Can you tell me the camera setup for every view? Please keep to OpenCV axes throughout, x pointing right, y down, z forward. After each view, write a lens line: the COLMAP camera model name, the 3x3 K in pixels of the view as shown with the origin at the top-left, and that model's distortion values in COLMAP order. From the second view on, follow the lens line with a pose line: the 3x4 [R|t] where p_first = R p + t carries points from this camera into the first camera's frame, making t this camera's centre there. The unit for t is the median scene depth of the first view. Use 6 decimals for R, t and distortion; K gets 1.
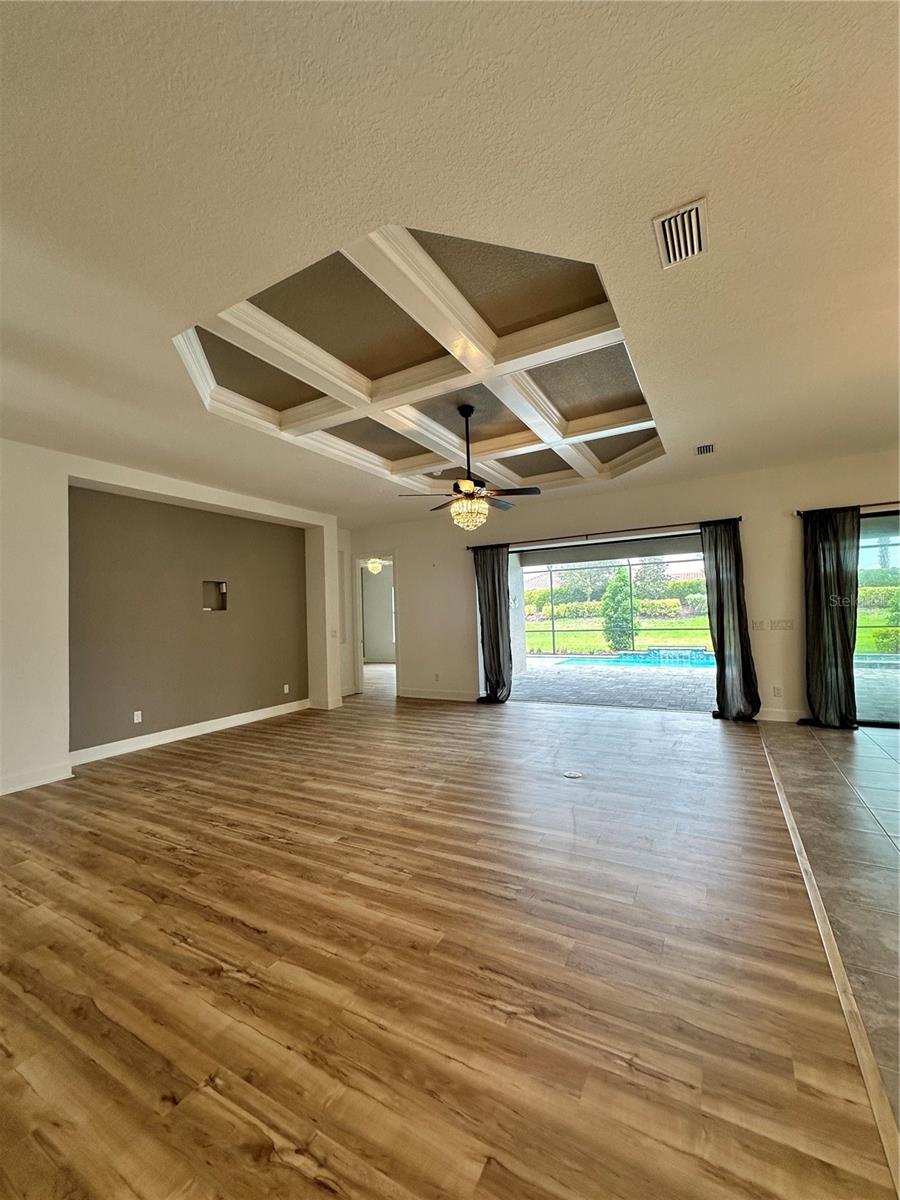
lens RADIAL K [[480.1, 0, 448.1], [0, 480.1, 601.1], [0, 0, 1]] dist [-0.003987, 0.000267]
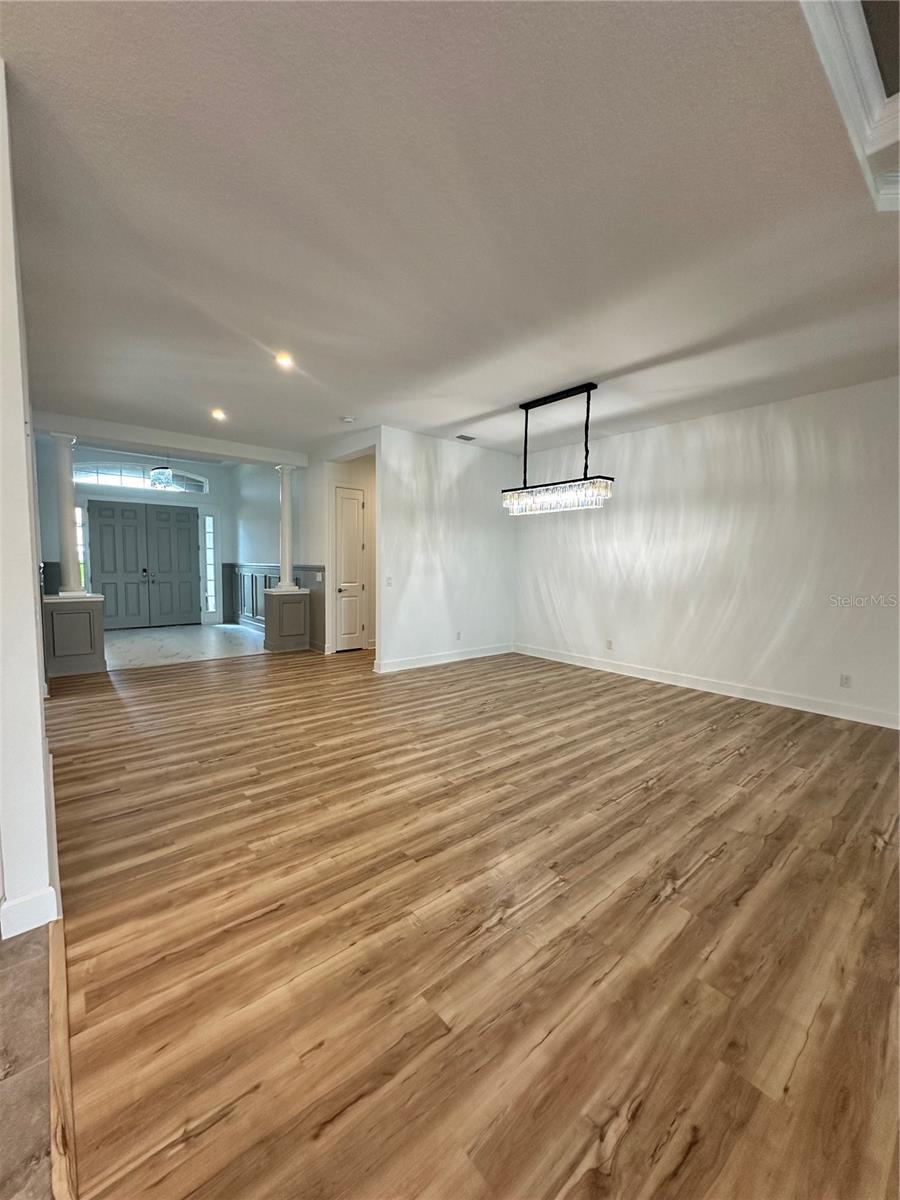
lens RADIAL K [[480.1, 0, 452.6], [0, 480.1, 598.7], [0, 0, 1]] dist [-0.003987, 0.000267]
pose [[-0.339709, 0.096707, -0.935546, 0.302065], [0.027579, 0.995296, 0.092869, -0.000512], [0.940126, 0.005747, -0.340778, 0.390729]]
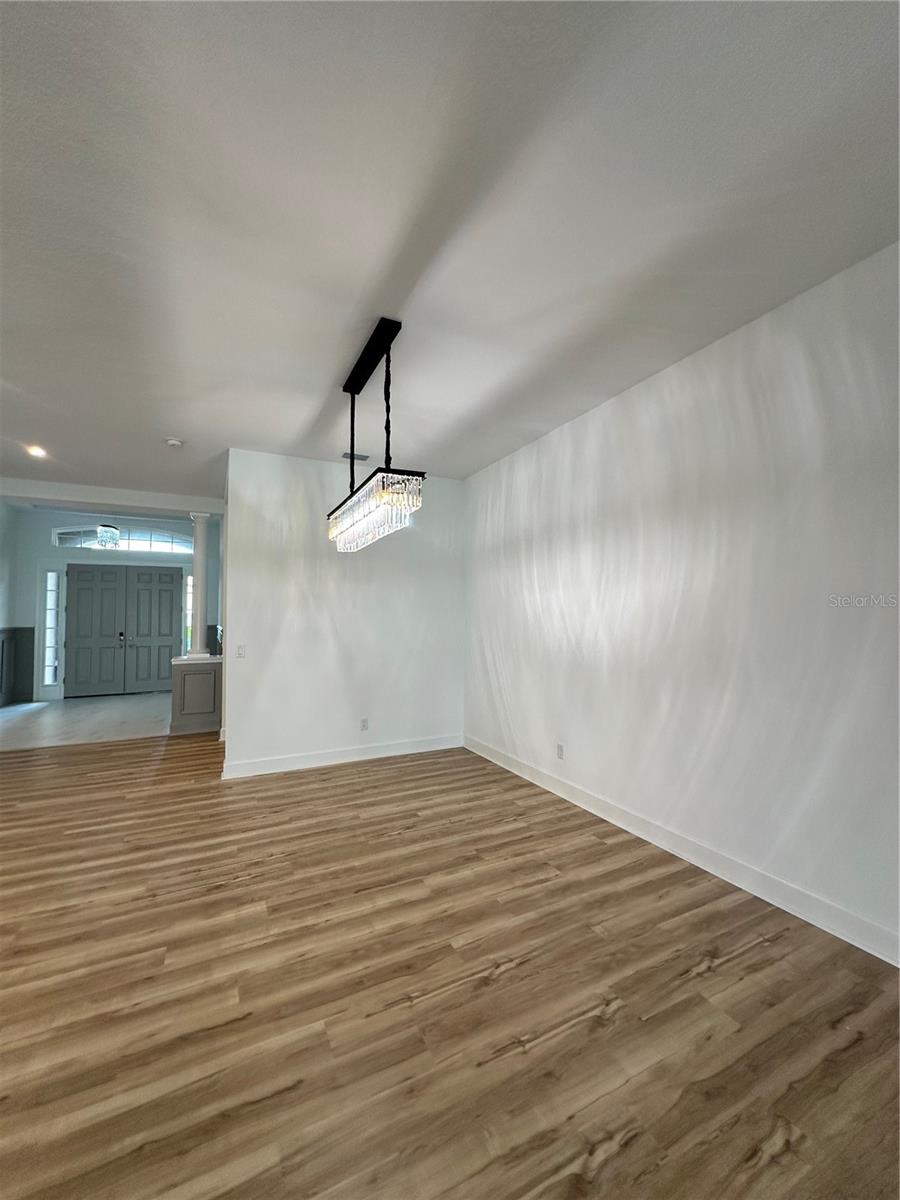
lens RADIAL K [[480.1, 0, 450.6], [0, 480.1, 599.6], [0, 0, 1]] dist [-0.003987, 0.000267]
pose [[-0.553754, 0.000313, -0.832680, -0.332560], [0.047524, 0.998382, -0.031229, 0.016809], [0.831323, -0.056865, -0.552873, 0.688838]]
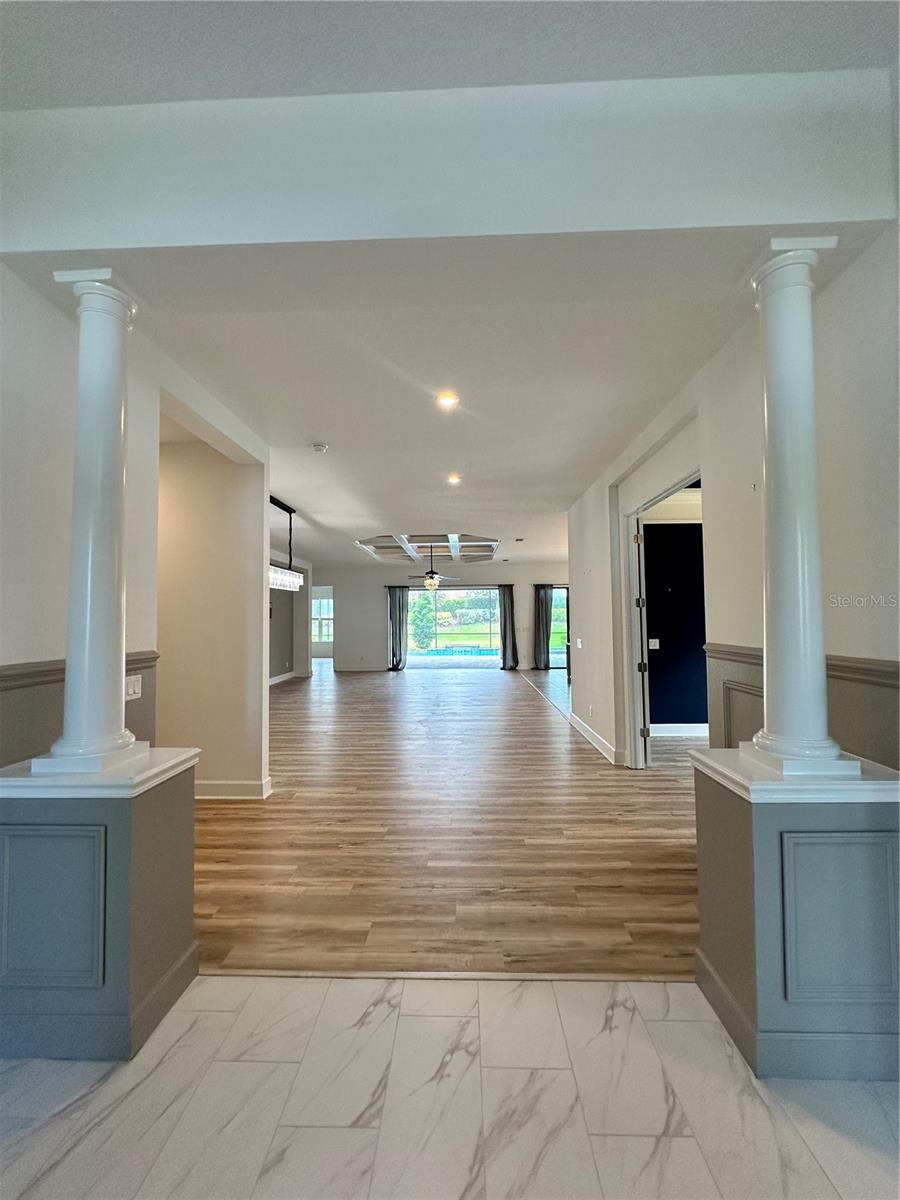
lens RADIAL K [[480.1, 0, 444.8], [0, 480.1, 603.7], [0, 0, 1]] dist [-0.003987, 0.000267]
pose [[0.888270, 0.037788, 0.457764, -1.043995], [-0.033673, 0.999286, -0.017149, -0.035924], [-0.458085, -0.000181, 0.888908, -1.286159]]
